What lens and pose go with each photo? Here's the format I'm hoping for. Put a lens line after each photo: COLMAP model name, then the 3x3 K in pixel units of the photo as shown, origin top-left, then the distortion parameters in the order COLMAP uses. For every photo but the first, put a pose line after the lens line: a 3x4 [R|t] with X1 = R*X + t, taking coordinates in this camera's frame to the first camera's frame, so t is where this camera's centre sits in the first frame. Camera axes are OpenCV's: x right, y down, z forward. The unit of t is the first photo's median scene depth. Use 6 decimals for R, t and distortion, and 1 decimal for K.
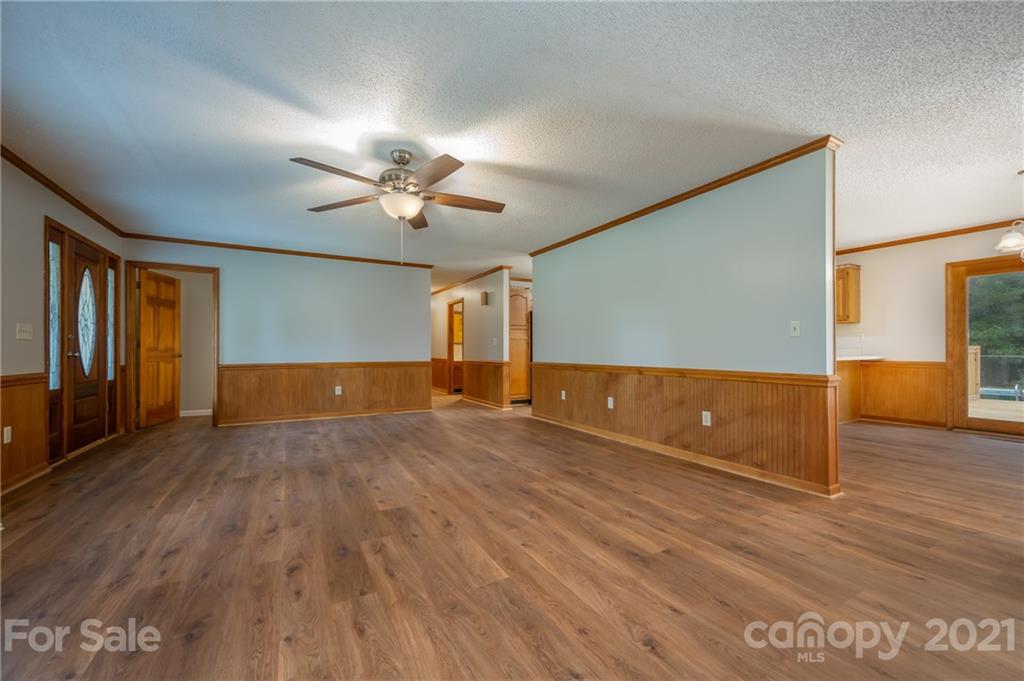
lens RADIAL K [[405.0, 0, 514.0], [0, 405.0, 349.4], [0, 0, 1]] dist [0.007530, 0.000254]
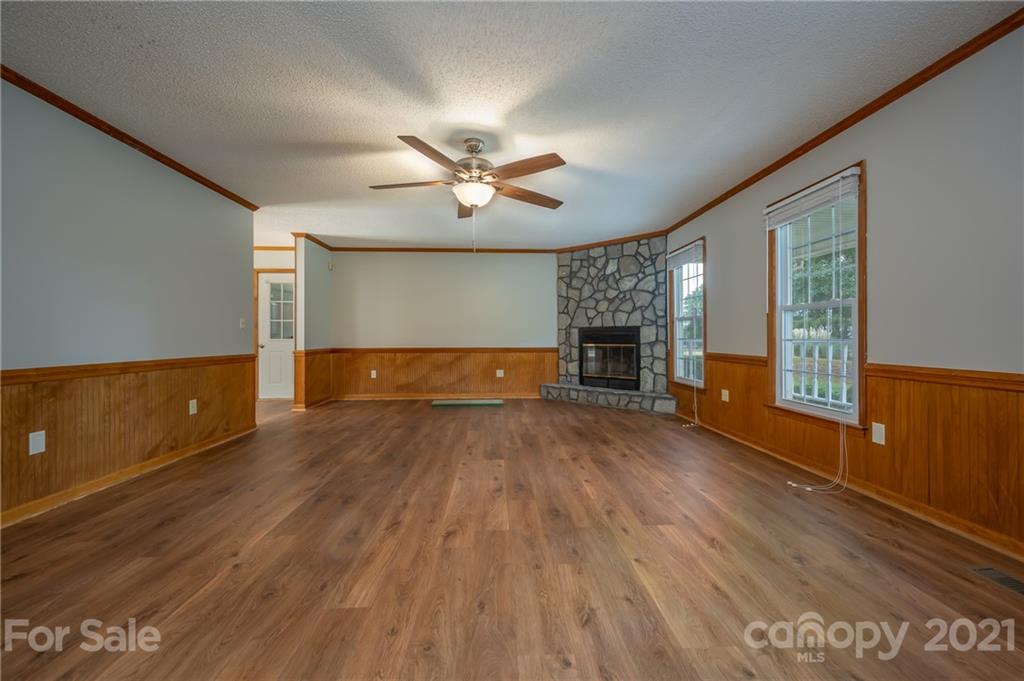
lens RADIAL K [[405.0, 0, 514.3], [0, 405.0, 338.3], [0, 0, 1]] dist [0.007530, 0.000254]
pose [[-0.895518, 0.005774, 0.444987, -0.755907], [0.004858, 0.999983, -0.003200, 0.010340], [-0.444998, -0.000704, -0.895531, 1.727719]]
